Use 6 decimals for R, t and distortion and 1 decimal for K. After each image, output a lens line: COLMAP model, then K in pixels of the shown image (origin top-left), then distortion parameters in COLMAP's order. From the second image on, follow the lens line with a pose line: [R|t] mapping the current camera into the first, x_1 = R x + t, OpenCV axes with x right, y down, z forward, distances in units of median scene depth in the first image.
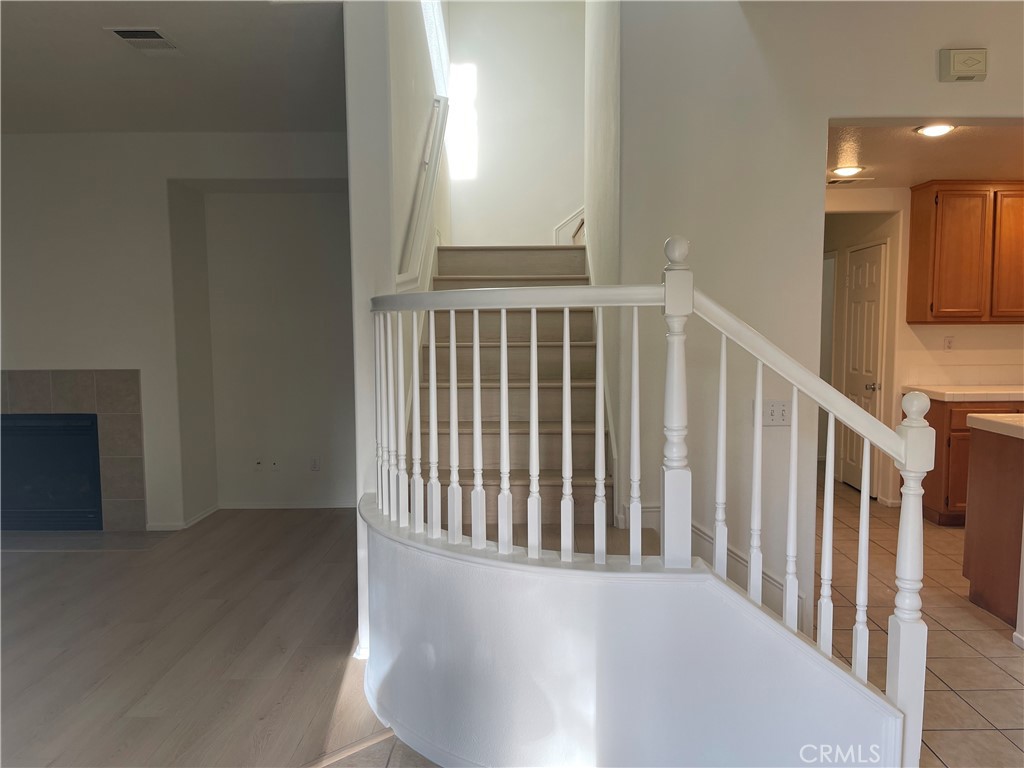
lens RADIAL K [[770.6, 0, 511.3], [0, 770.6, 382.9], [0, 0, 1]] dist [0.015286, -0.009687]
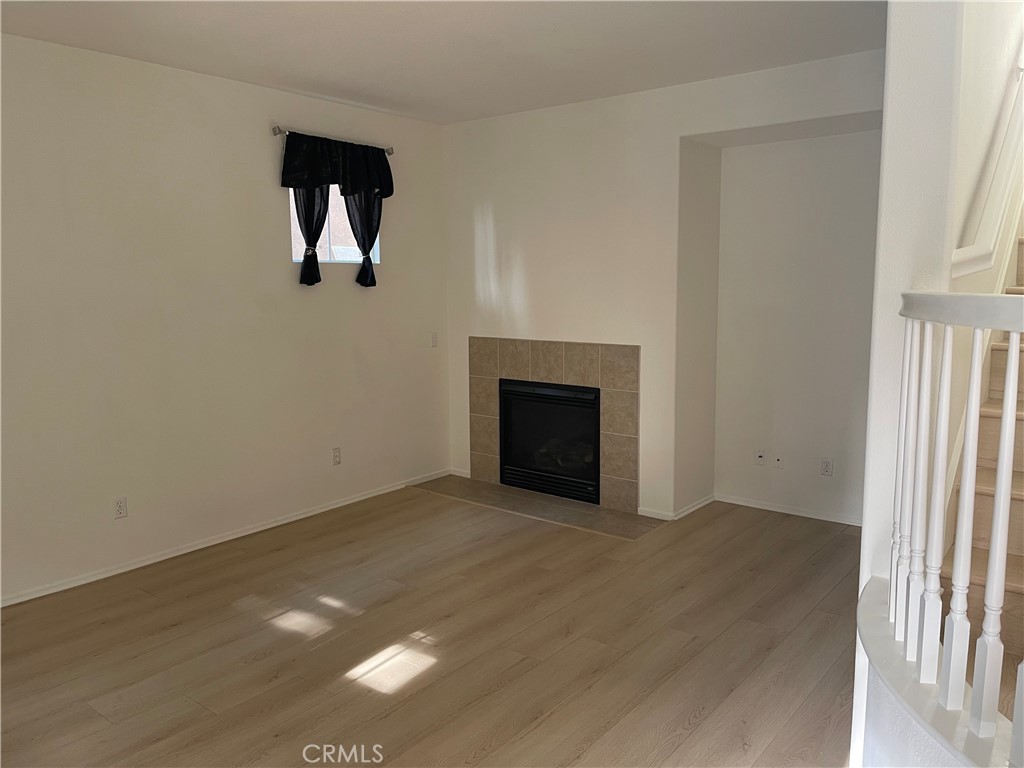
lens RADIAL K [[770.6, 0, 514.4], [0, 770.6, 380.9], [0, 0, 1]] dist [0.015286, -0.009687]
pose [[0.785873, 0.079099, -0.613308, -0.022375], [-0.040091, 0.996216, 0.077113, -0.046792], [0.617087, -0.036013, 0.786071, 0.184522]]
